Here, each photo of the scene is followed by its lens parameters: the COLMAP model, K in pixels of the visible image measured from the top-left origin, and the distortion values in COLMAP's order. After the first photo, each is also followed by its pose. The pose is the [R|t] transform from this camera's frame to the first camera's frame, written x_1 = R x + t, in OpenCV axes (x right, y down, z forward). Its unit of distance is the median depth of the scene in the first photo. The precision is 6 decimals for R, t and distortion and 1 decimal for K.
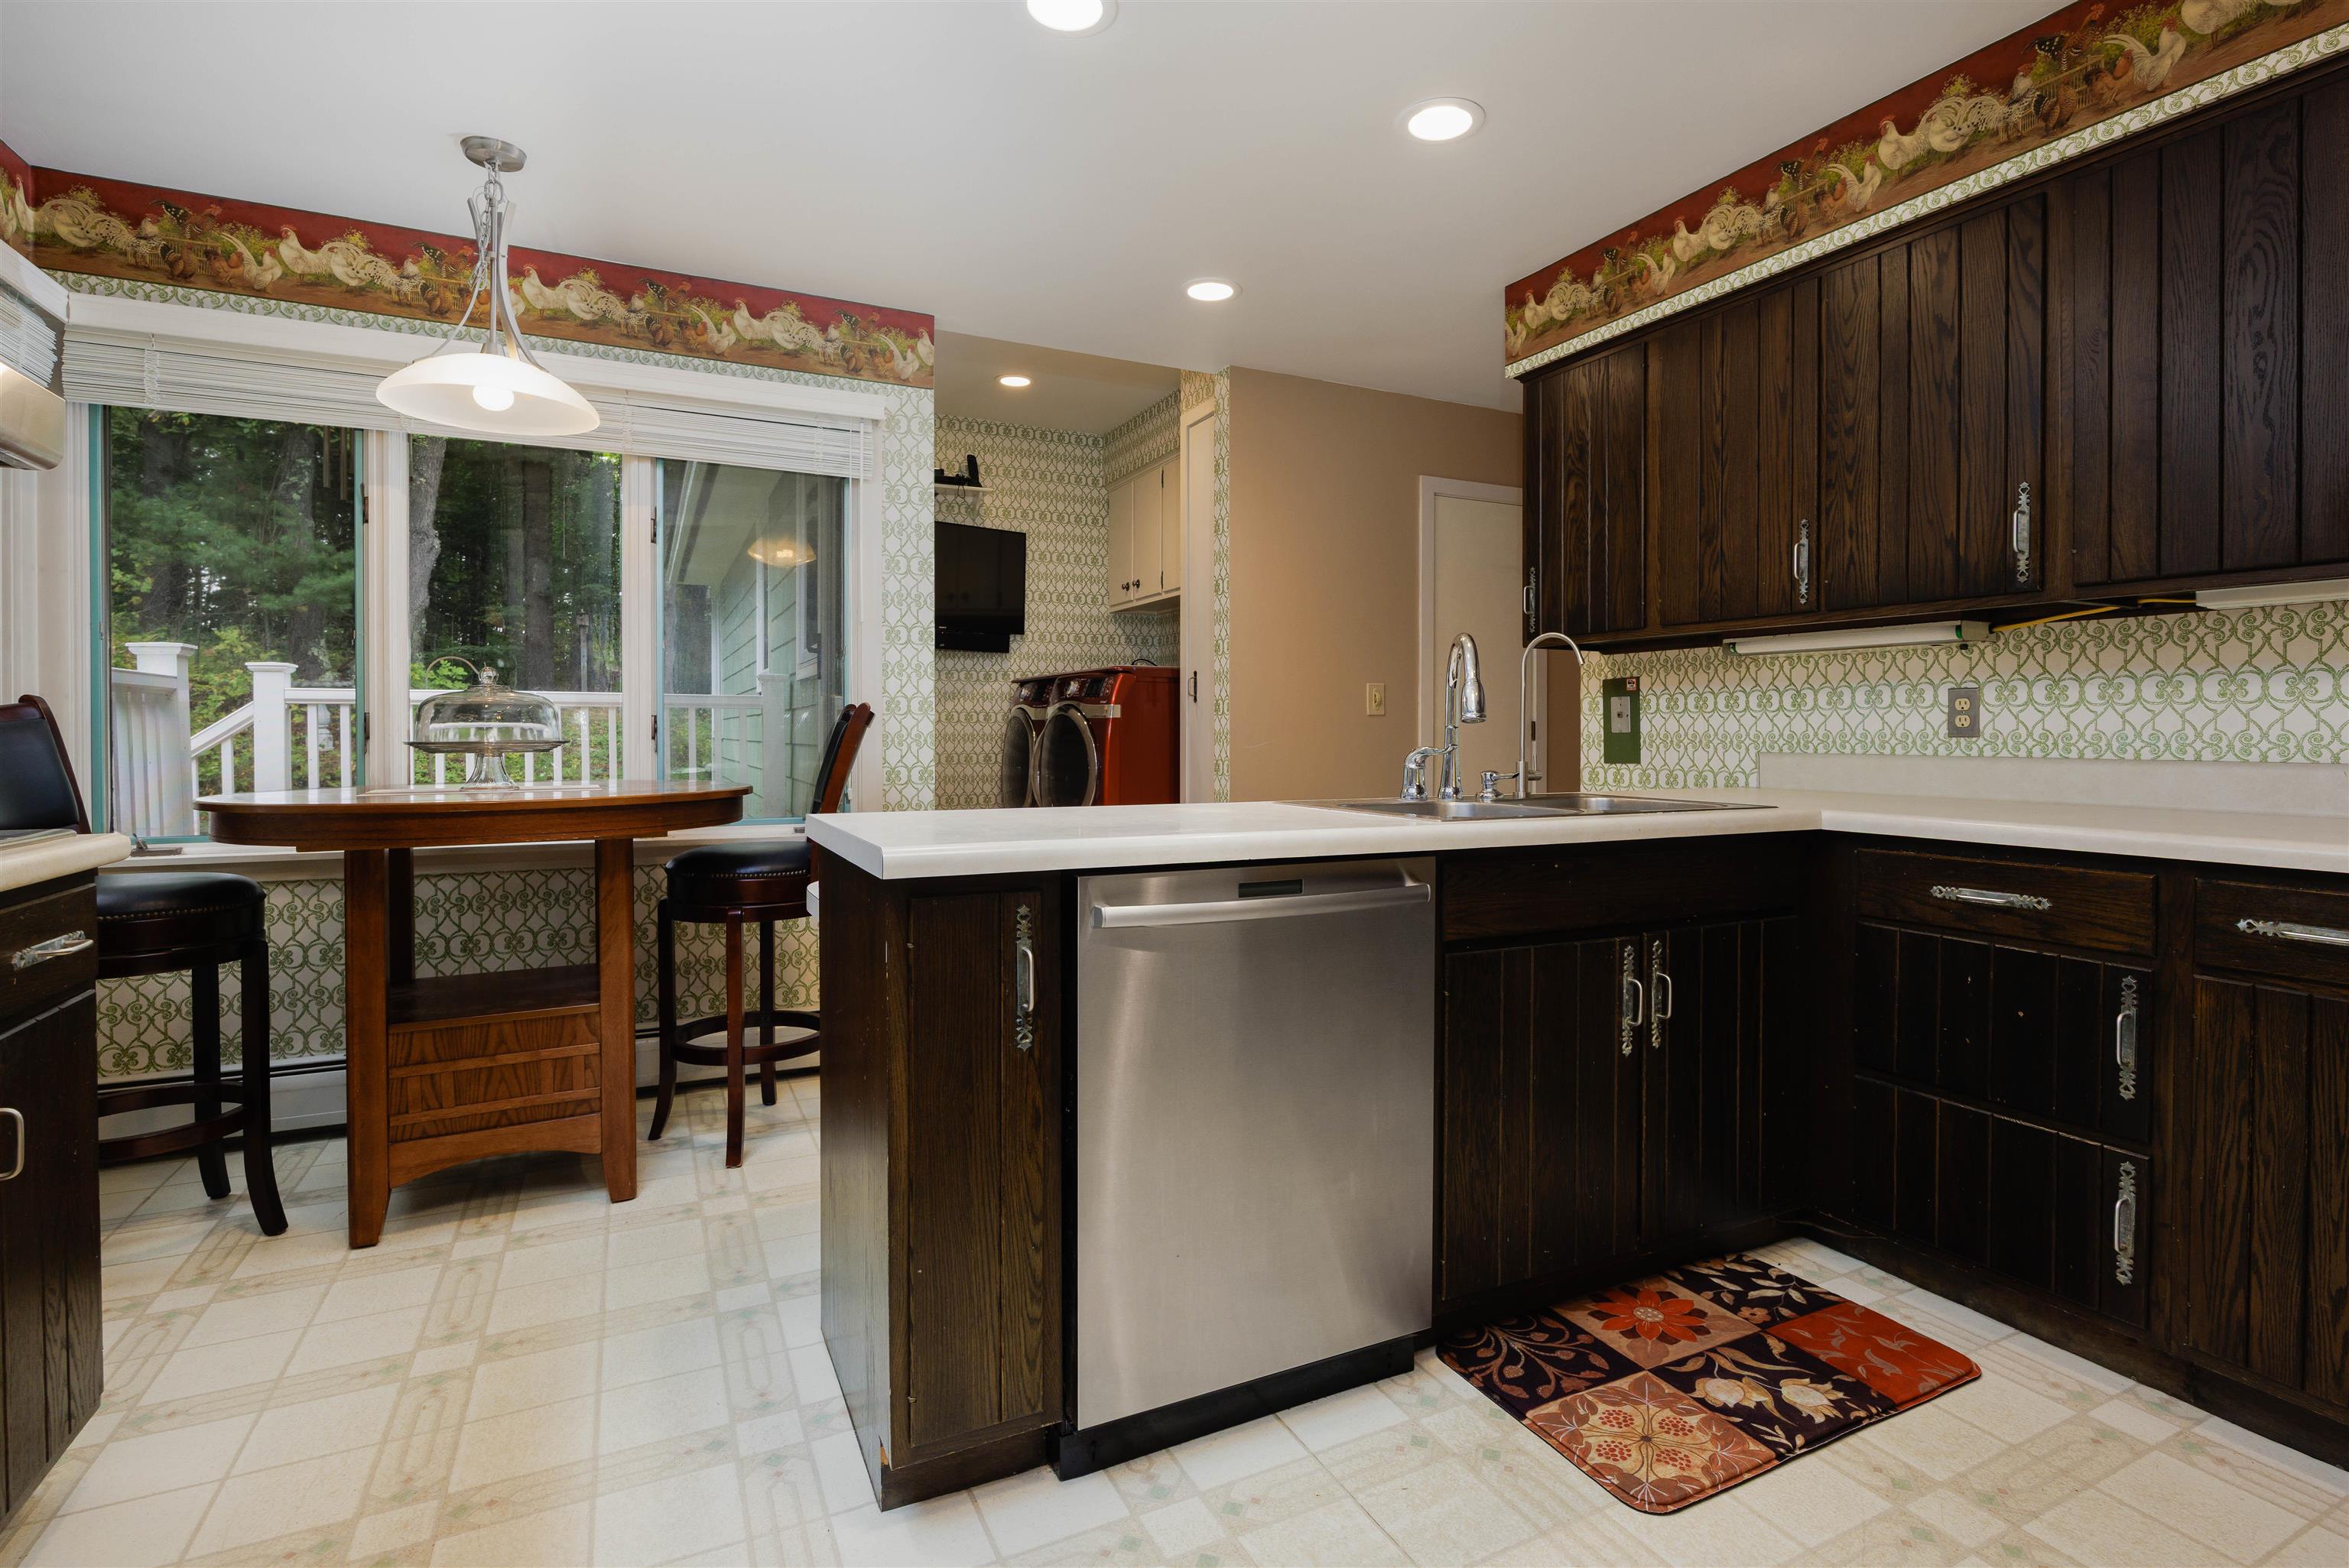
lens RADIAL K [[1135.0, 0, 1209.7], [0, 1135.0, 739.8], [0, 0, 1]] dist [0.001215, 0.000105]
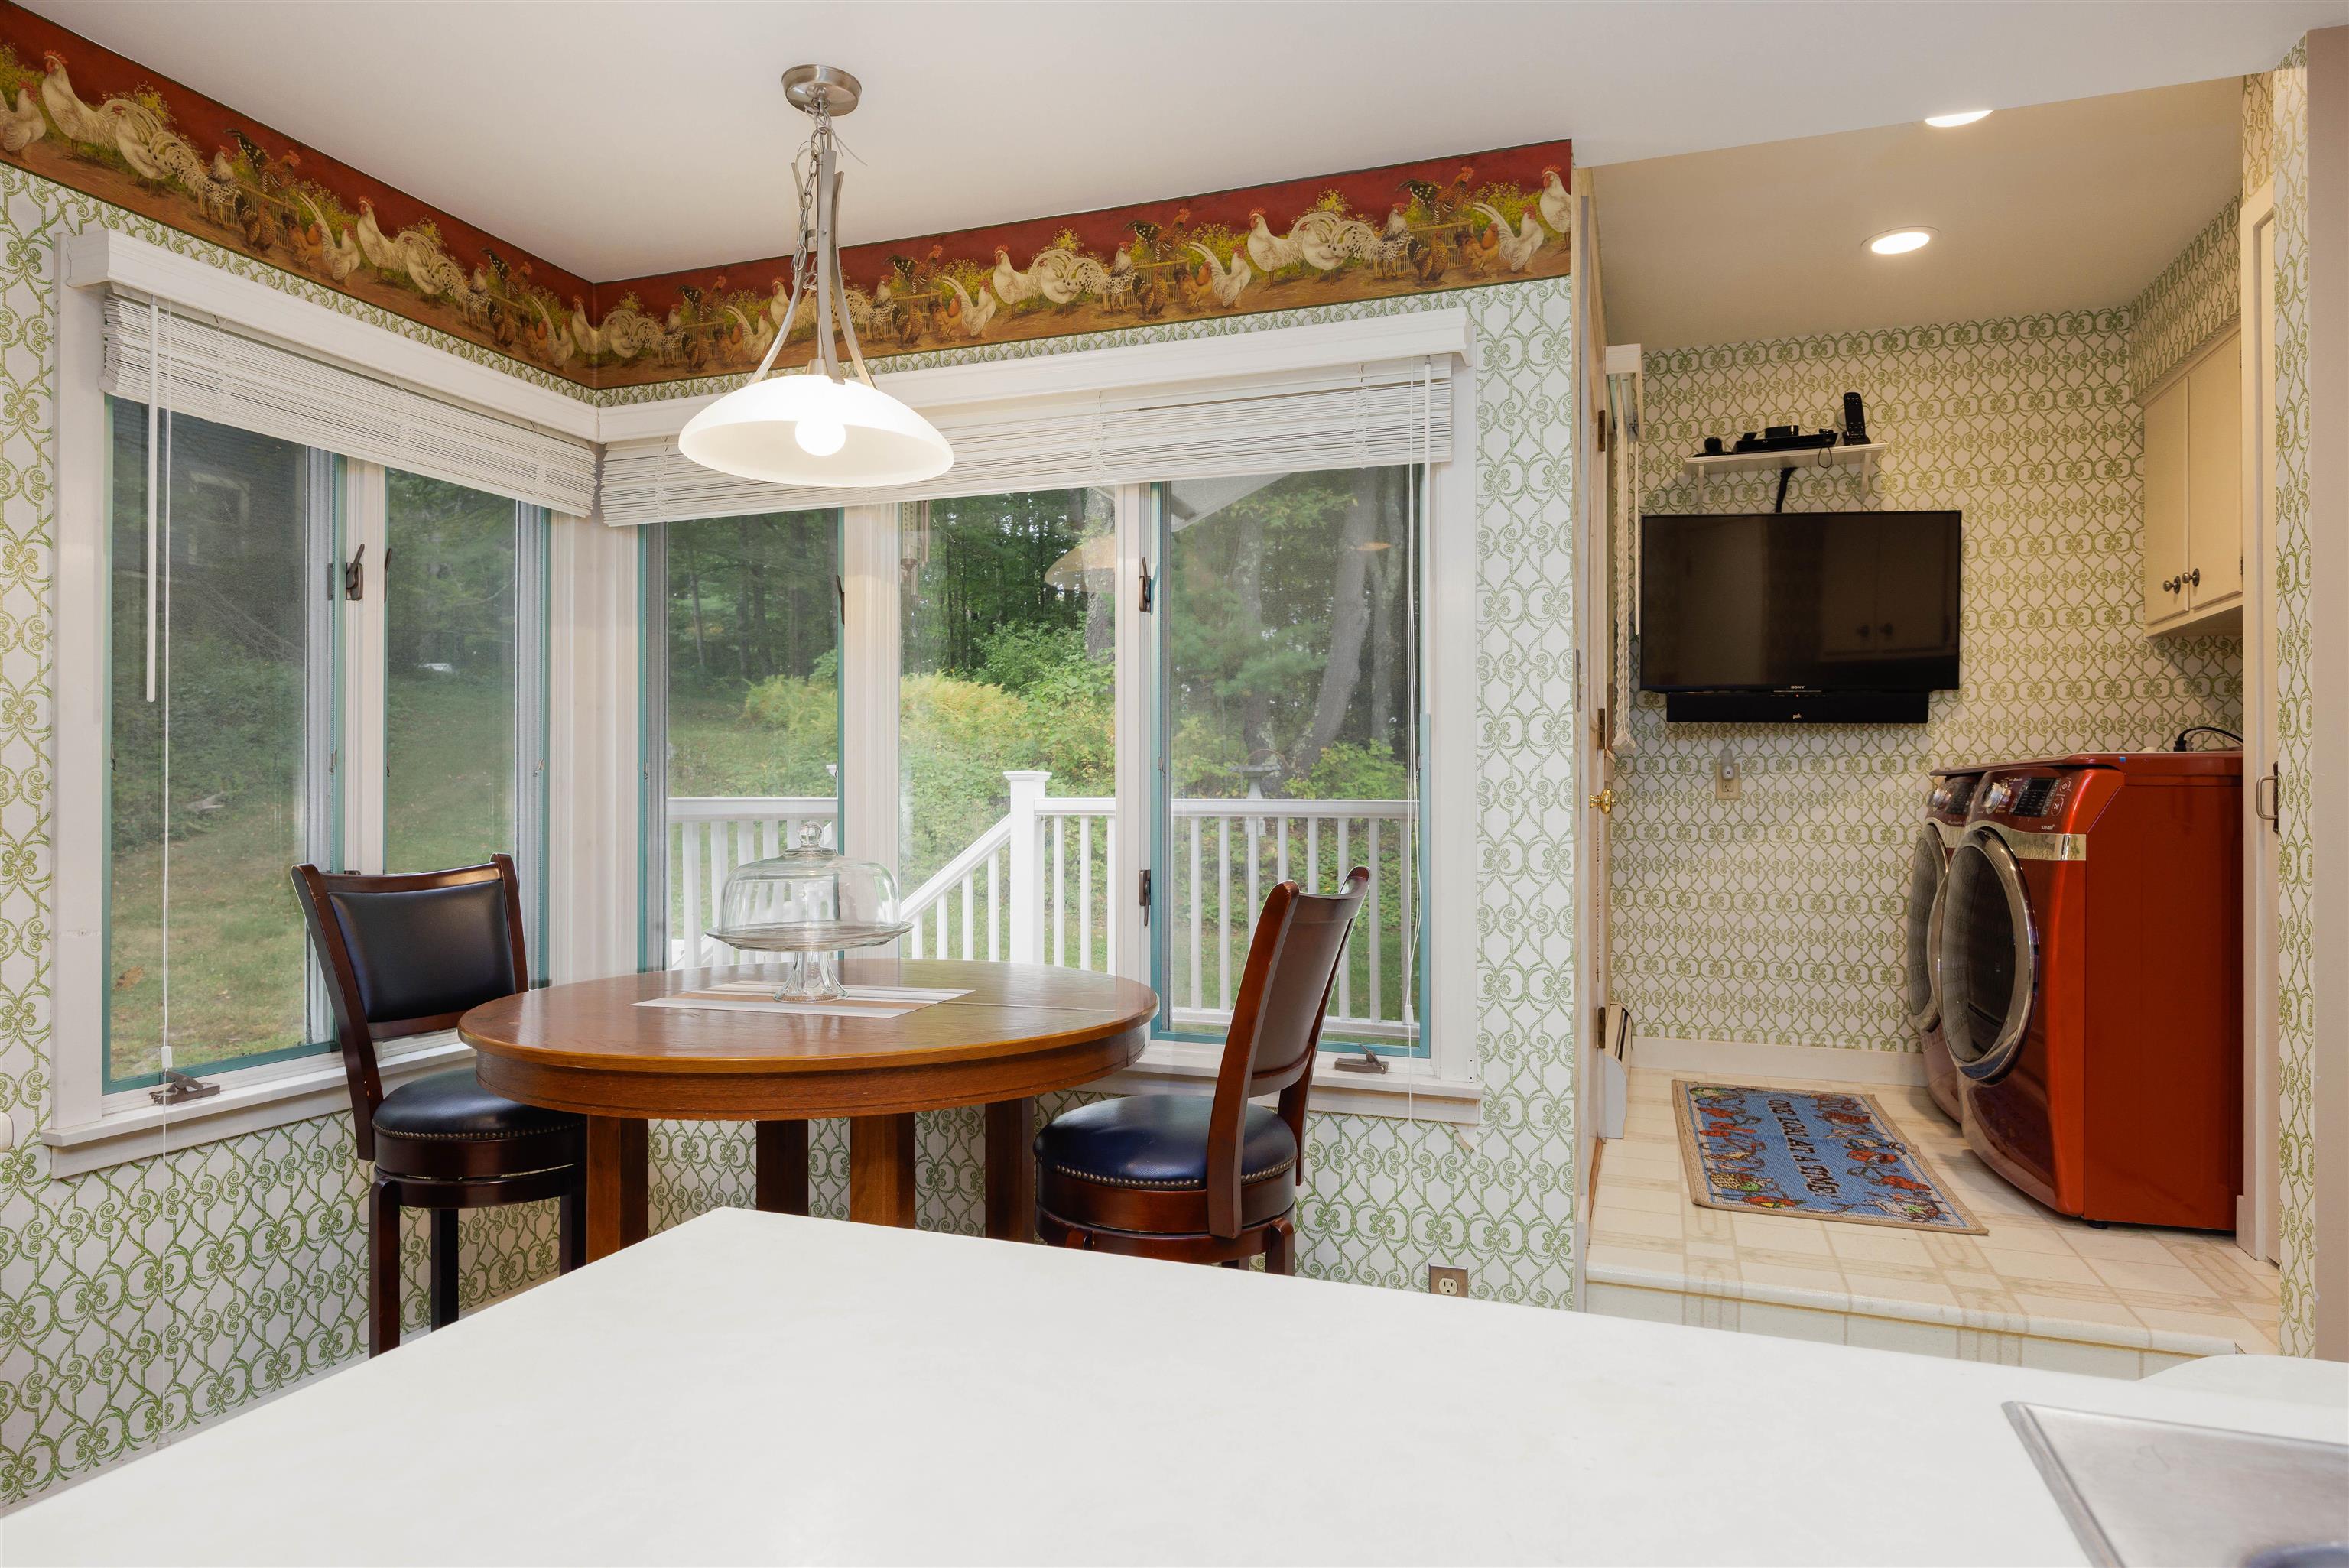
lens RADIAL K [[1390.5, 0, 1180.3], [0, 1390.5, 793.5], [0, 0, 1]] dist [0.000016, -0.002350]
pose [[0.703395, -0.003575, -0.710790, 0.059287], [-0.005839, 0.999925, -0.010808, -0.032653], [0.710775, 0.011753, 0.703321, 0.248630]]
